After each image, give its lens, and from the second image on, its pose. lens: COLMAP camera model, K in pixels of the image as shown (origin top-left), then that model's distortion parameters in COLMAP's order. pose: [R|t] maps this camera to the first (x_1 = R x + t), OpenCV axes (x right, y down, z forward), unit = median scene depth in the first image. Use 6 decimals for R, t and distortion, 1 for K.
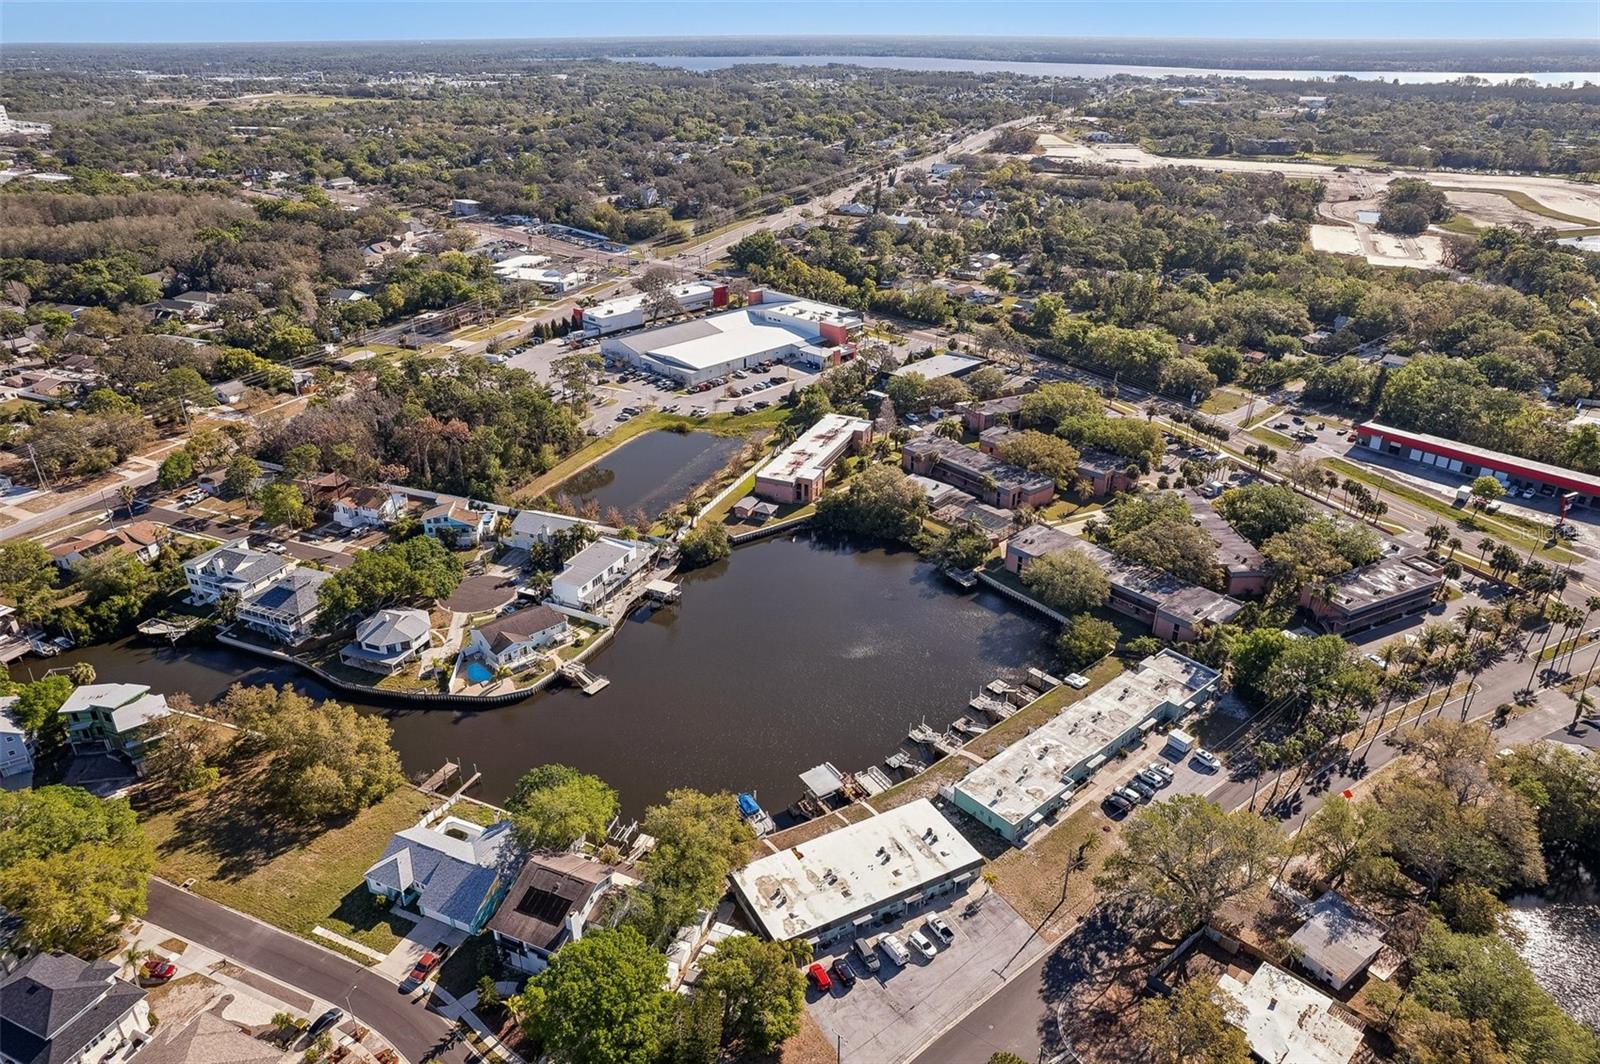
lens RADIAL K [[999.1, 0, 802.1], [0, 999.1, 532.3], [0, 0, 1]] dist [-0.006651, 0.000575]
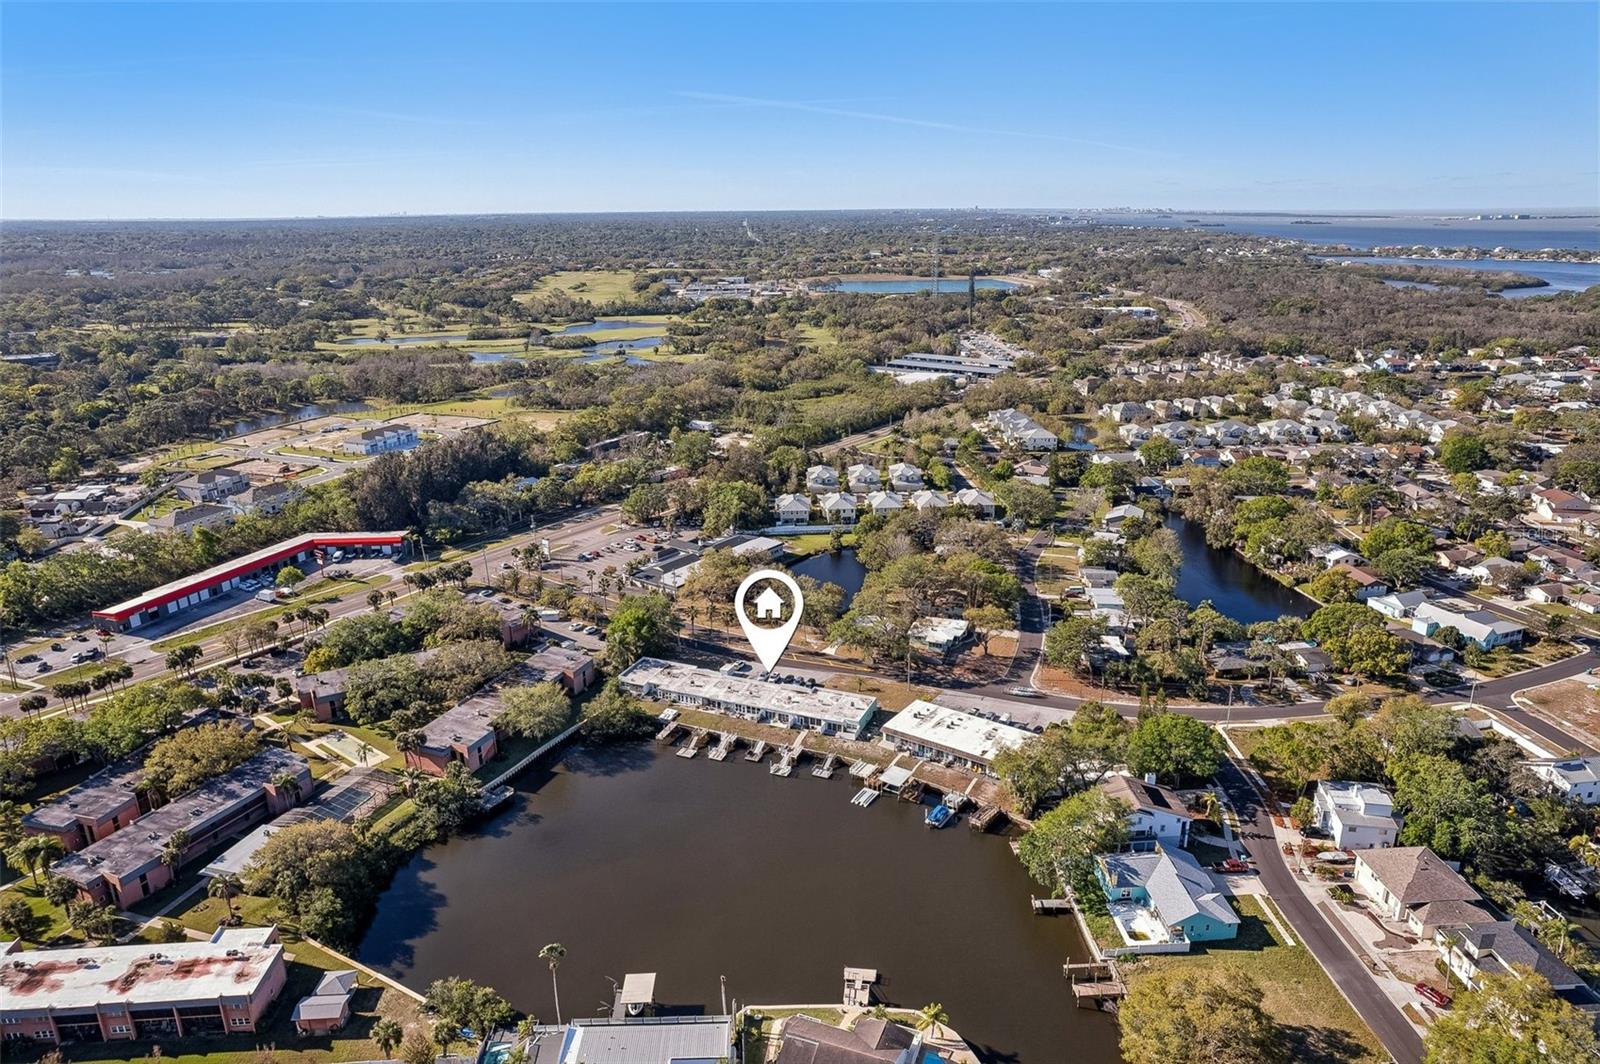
lens RADIAL K [[999.1, 0, 801.0], [0, 999.1, 531.5], [0, 0, 1]] dist [-0.006651, 0.000575]
pose [[-0.426690, -0.263435, 0.865181, -1.062877], [0.409427, 0.796729, 0.444514, -0.681410], [-0.806415, 0.543898, -0.232099, 1.400372]]
